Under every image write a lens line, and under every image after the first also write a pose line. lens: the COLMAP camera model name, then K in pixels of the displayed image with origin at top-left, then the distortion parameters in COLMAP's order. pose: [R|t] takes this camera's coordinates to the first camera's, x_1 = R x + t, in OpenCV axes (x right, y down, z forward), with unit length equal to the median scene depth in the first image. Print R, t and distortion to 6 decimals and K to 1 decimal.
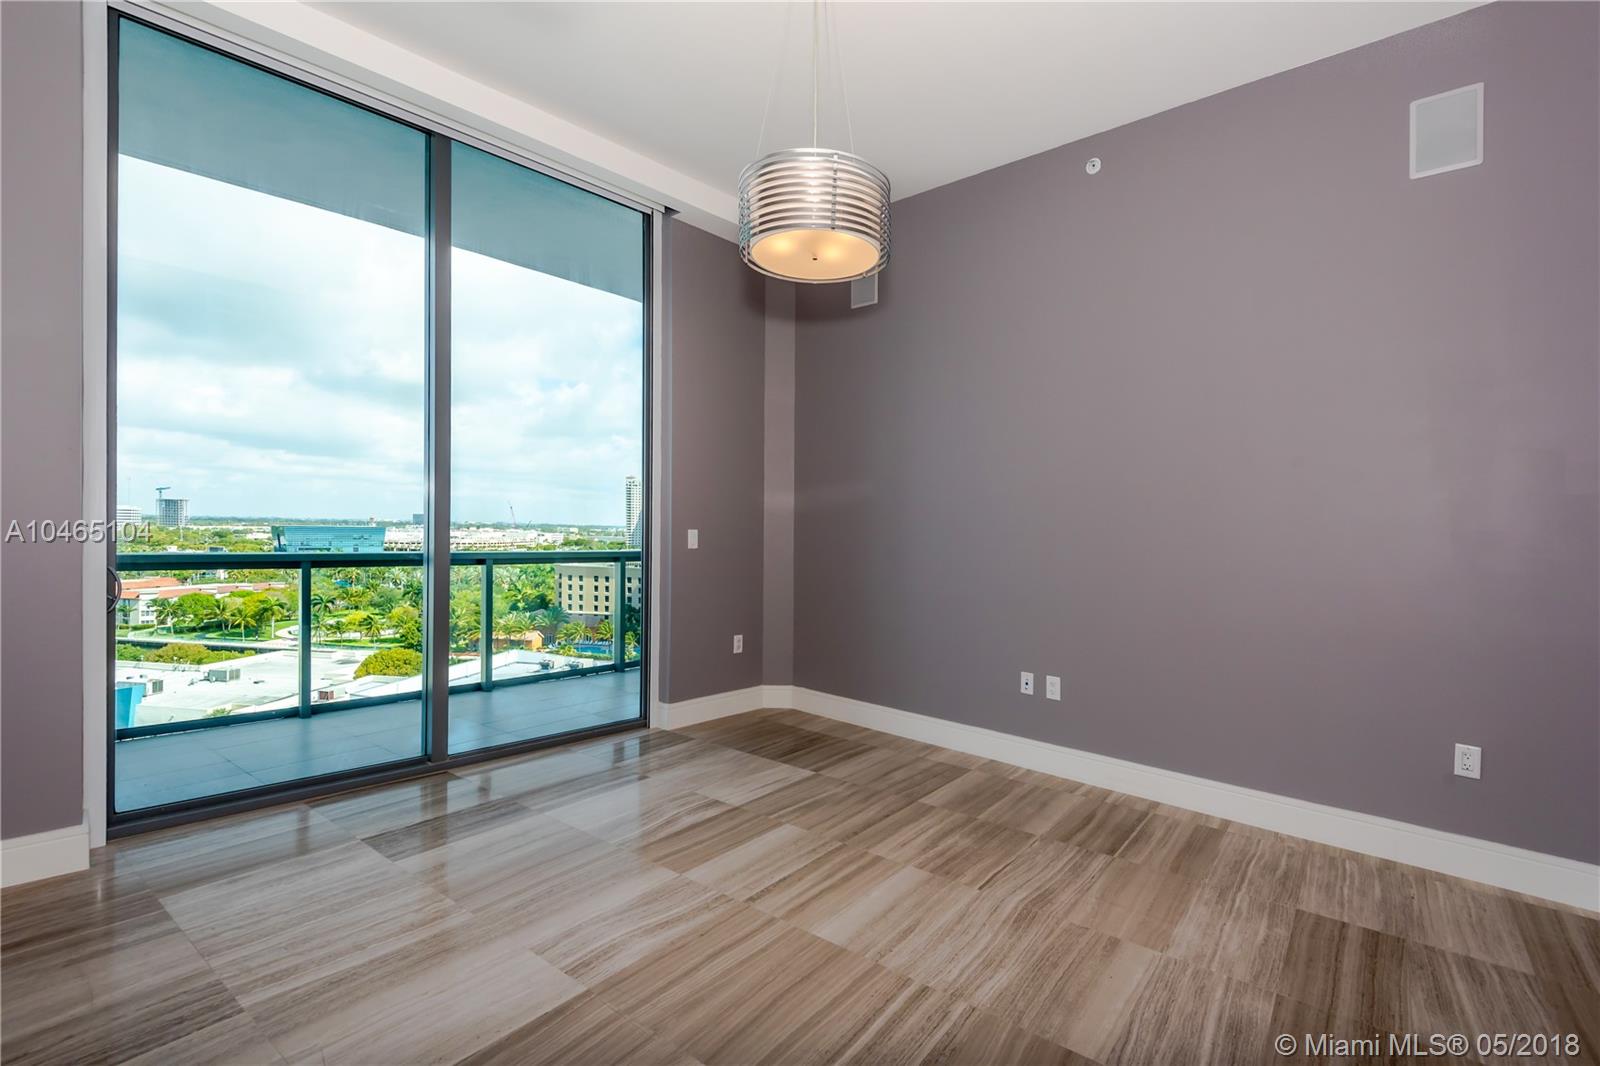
lens RADIAL K [[737.0, 0, 815.1], [0, 737.0, 521.6], [0, 0, 1]] dist [0.021868, -0.004181]
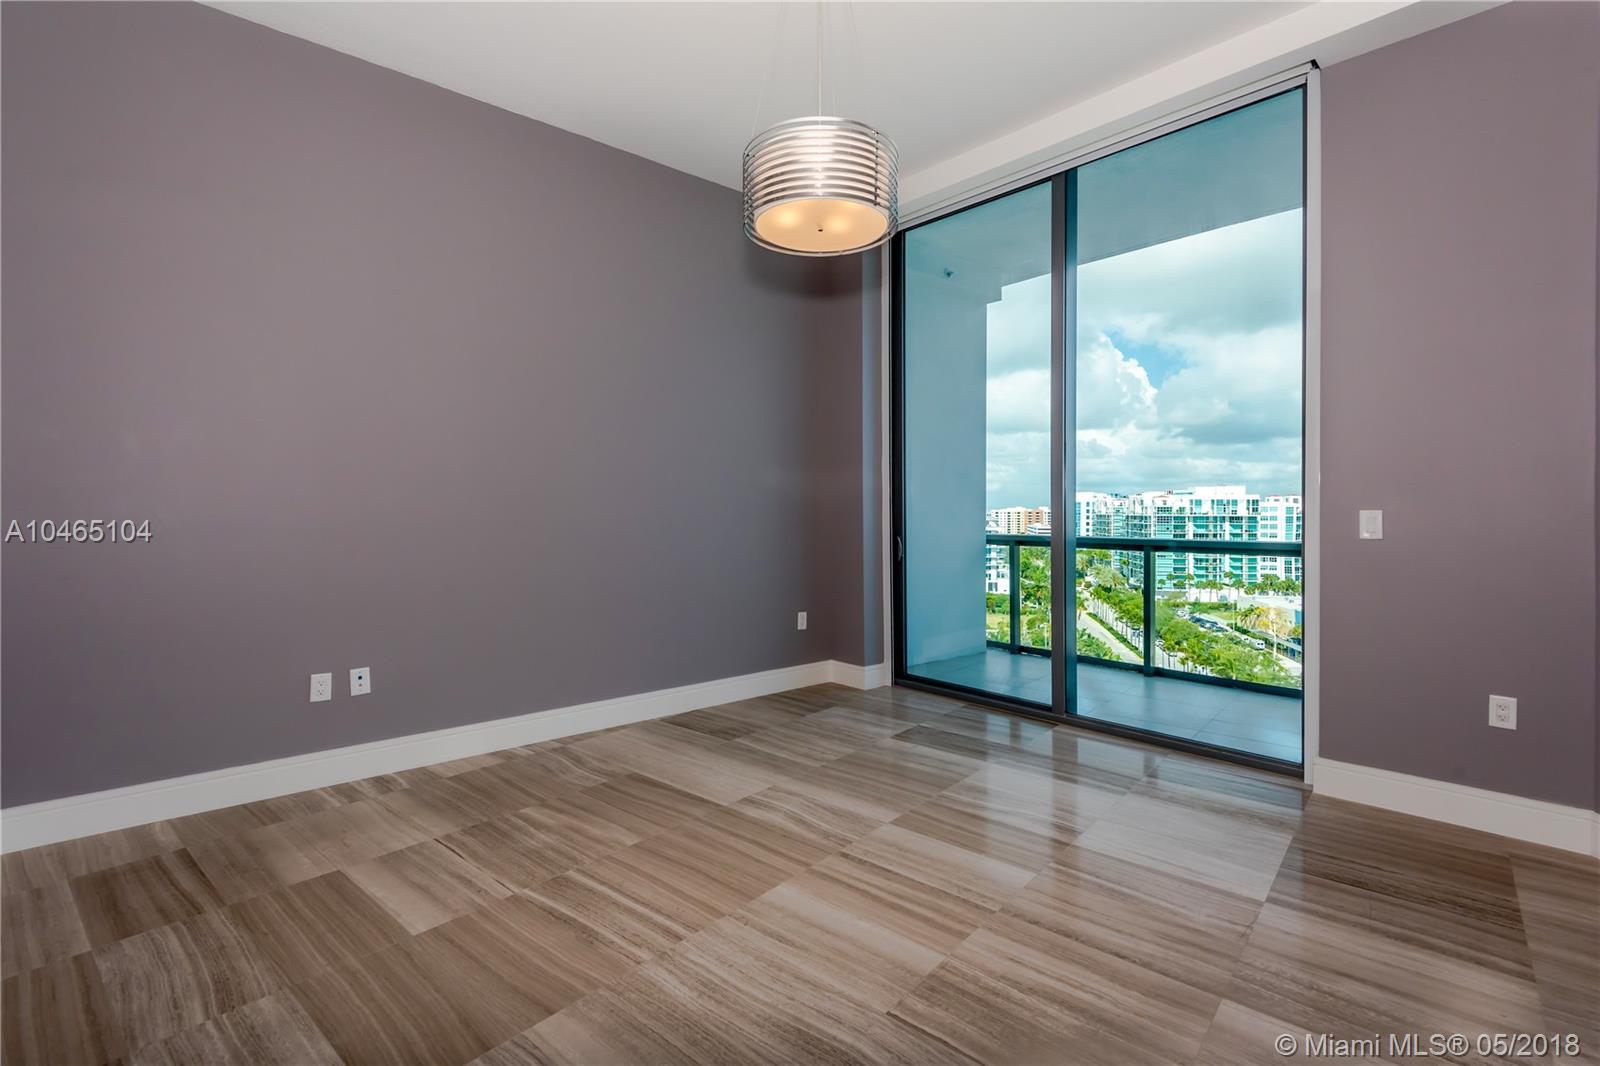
lens RADIAL K [[681.9, 0, 802.2], [0, 681.9, 530.8], [0, 0, 1]] dist [0.017221, -0.000460]
pose [[-0.026387, 0.004034, -0.999644, 0.685695], [0.006567, 0.999971, 0.003862, 0.032751], [0.999630, -0.006463, -0.026413, 0.745130]]
